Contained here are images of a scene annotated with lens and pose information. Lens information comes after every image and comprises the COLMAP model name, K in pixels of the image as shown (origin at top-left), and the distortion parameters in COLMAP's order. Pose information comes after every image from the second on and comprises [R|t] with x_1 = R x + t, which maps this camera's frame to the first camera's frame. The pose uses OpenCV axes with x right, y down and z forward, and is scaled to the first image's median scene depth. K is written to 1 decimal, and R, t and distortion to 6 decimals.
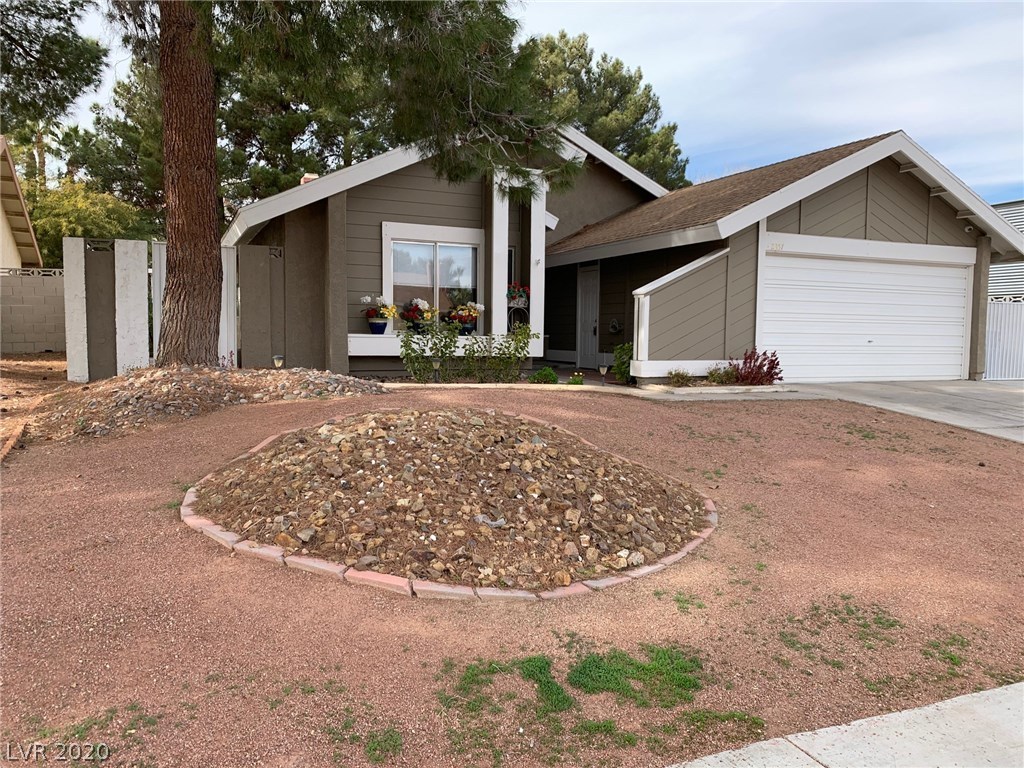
lens RADIAL K [[773.8, 0, 507.4], [0, 773.8, 383.2], [0, 0, 1]] dist [0.054389, -0.073548]
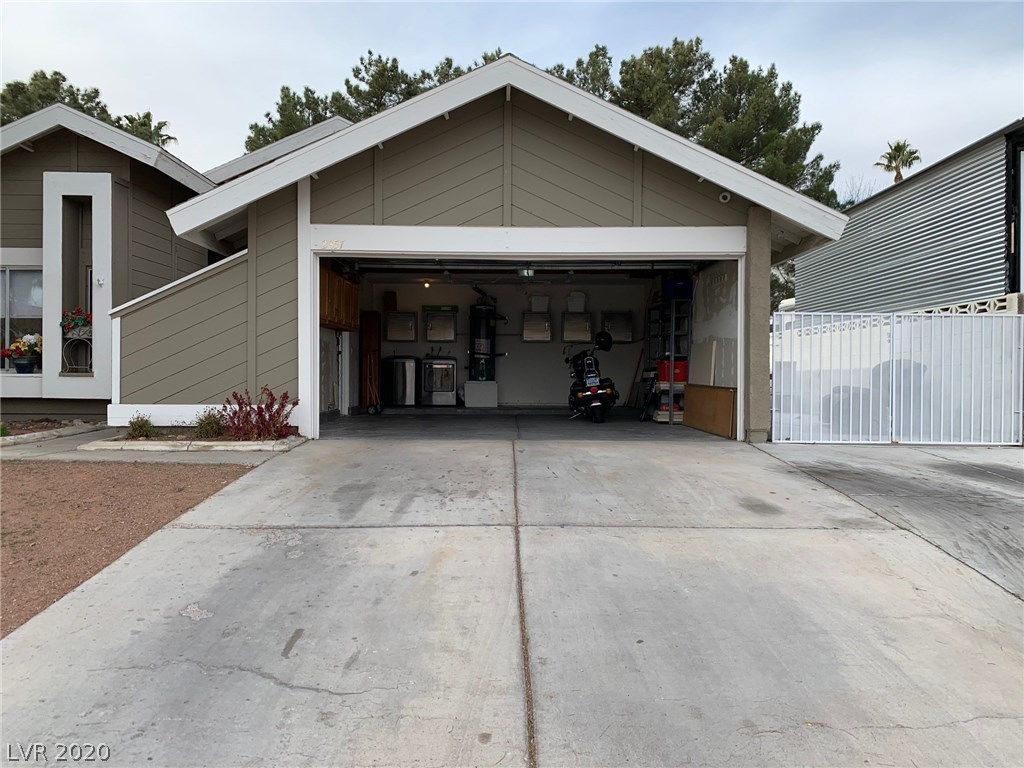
lens RADIAL K [[773.8, 0, 510.6], [0, 773.8, 379.7], [0, 0, 1]] dist [0.054389, -0.073548]
pose [[0.920919, -0.006203, -0.389705, 0.760093], [-0.019756, 0.997845, -0.062570, -0.012130], [0.389253, 0.065321, 0.918812, 0.421019]]
